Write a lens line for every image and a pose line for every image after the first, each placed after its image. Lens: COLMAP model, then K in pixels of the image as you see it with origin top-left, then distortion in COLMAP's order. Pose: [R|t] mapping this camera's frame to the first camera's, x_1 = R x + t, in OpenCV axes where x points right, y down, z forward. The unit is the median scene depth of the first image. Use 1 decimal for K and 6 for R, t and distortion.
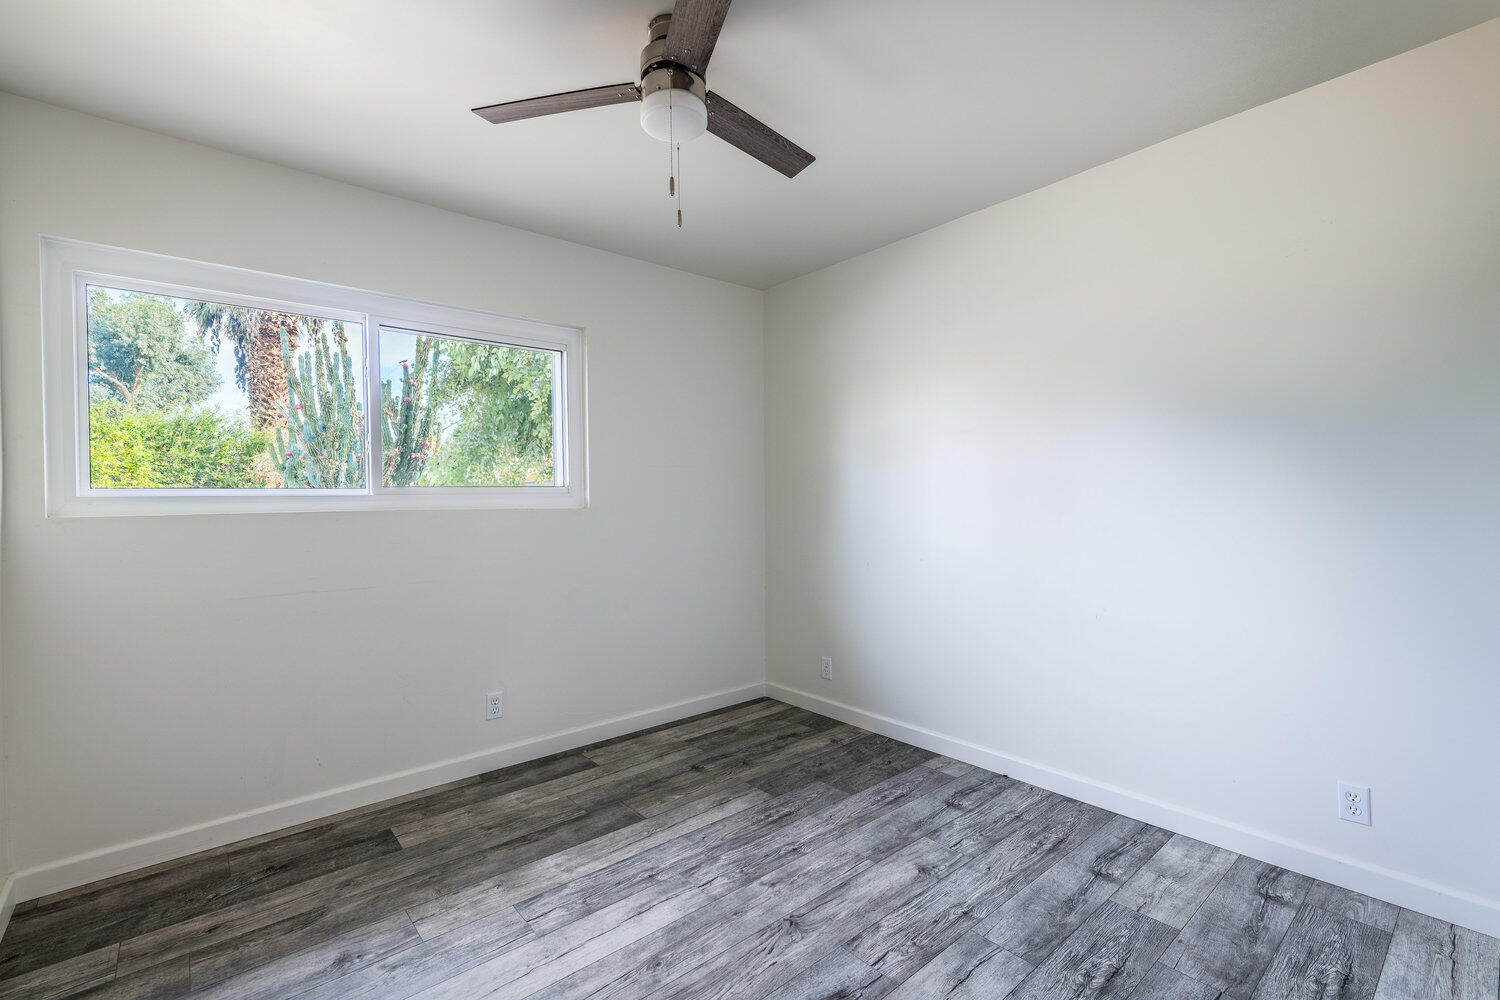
lens RADIAL K [[647.7, 0, 759.2], [0, 647.7, 501.7], [0, 0, 1]] dist [0.002044, 0.000004]
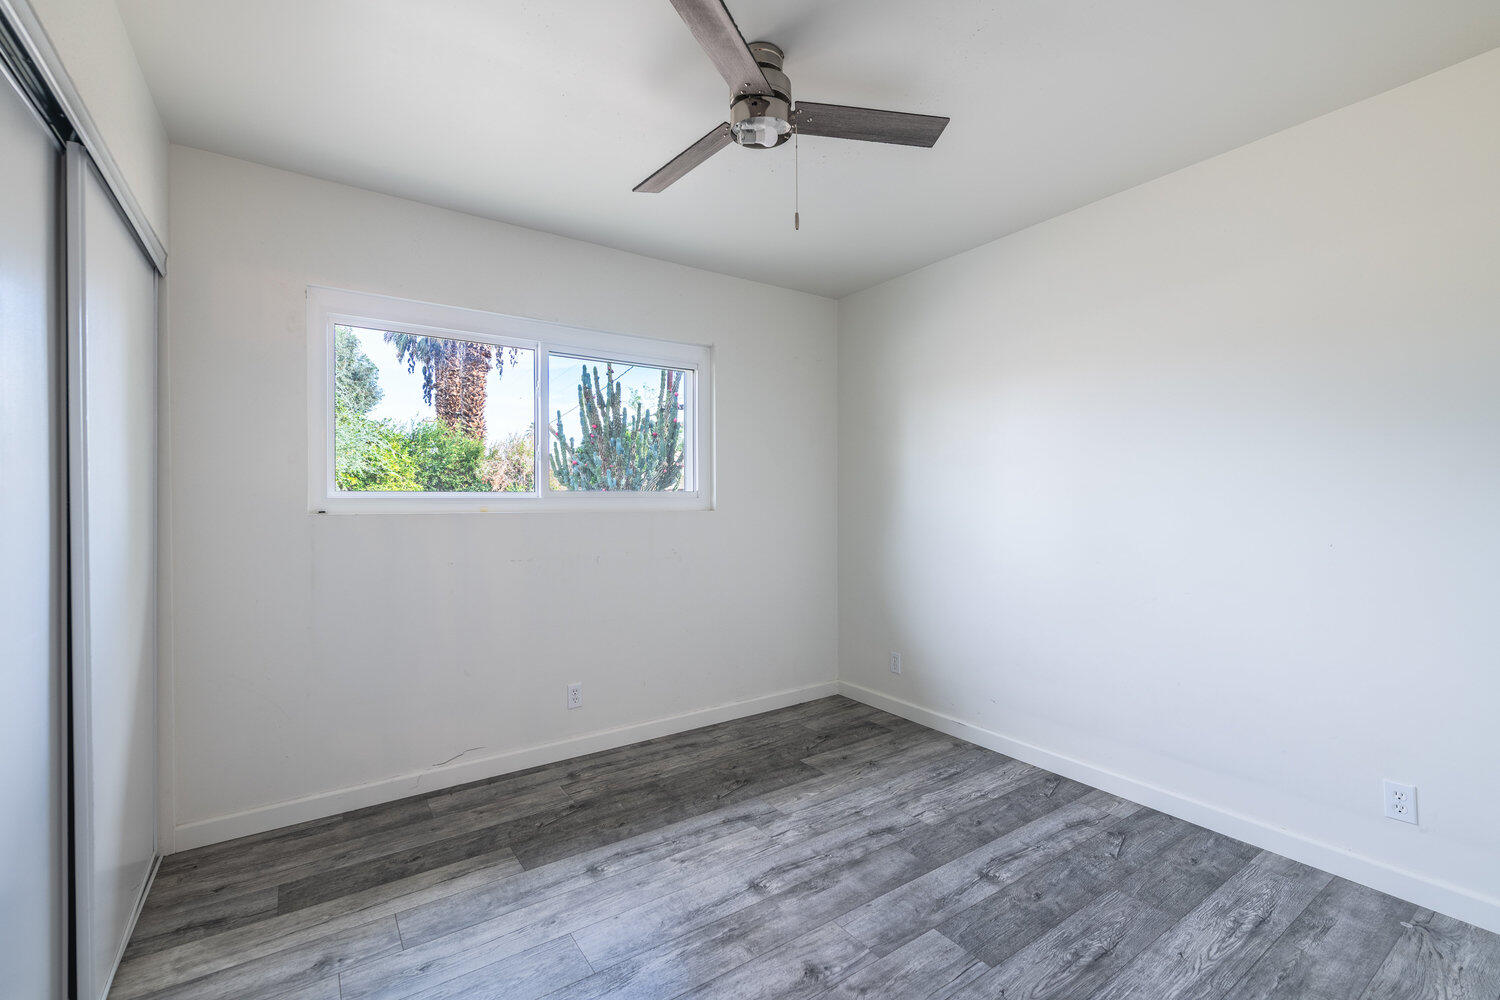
lens RADIAL K [[647.7, 0, 747.7], [0, 647.7, 498.2], [0, 0, 1]] dist [0.002044, 0.000004]
pose [[0.996038, 0.011776, -0.088146, -0.140863], [-0.012816, 0.999855, -0.011248, 0.002595], [0.088000, 0.012333, 0.996044, -0.122778]]
